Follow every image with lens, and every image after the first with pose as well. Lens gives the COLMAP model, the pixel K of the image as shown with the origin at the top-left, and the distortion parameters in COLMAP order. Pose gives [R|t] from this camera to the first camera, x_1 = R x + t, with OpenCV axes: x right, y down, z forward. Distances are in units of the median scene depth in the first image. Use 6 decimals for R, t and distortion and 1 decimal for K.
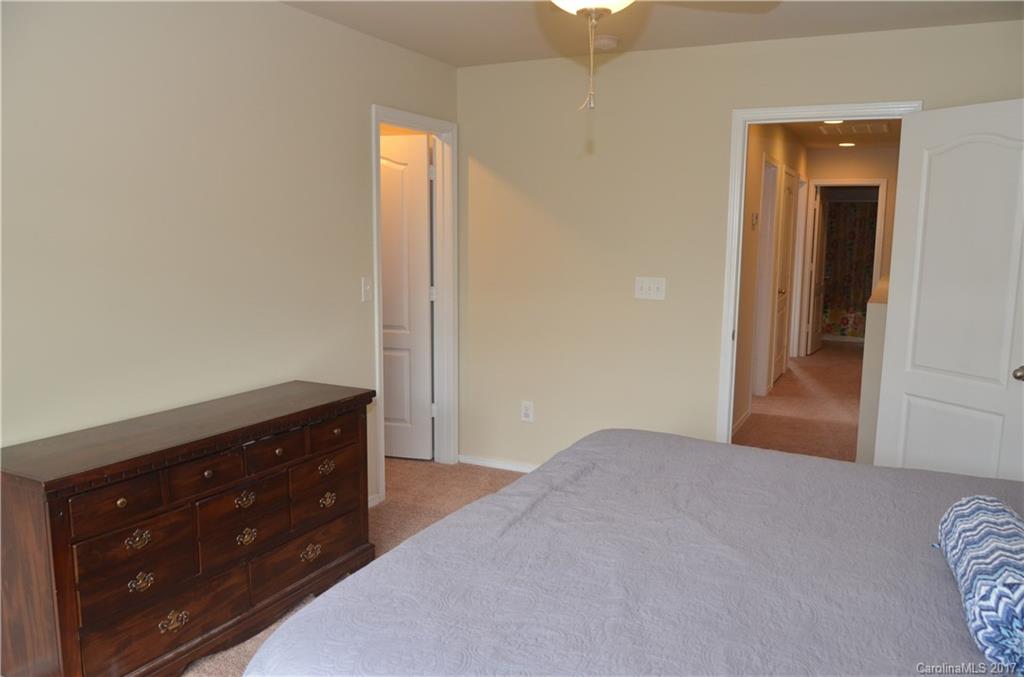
lens RADIAL K [[806.0, 0, 512.0], [0, 806.0, 338.5], [0, 0, 1]] dist [-0.021281, -0.002535]
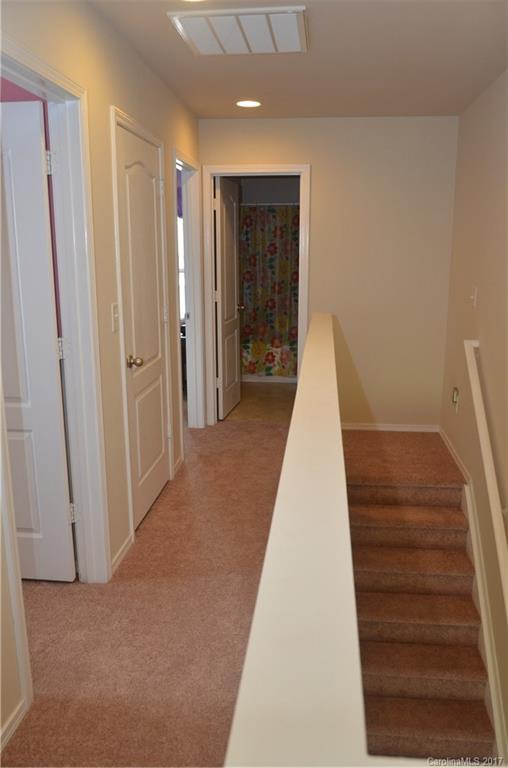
lens RADIAL K [[656.3, 0, 254.0], [0, 656.3, 384.0], [0, 0, 1]] dist [-0.003095, -0.001067]
pose [[0.939660, -0.086092, 0.331101, 0.182794], [0.061588, 0.994576, 0.083823, -0.051559], [-0.336521, -0.058374, 0.939865, 0.394425]]
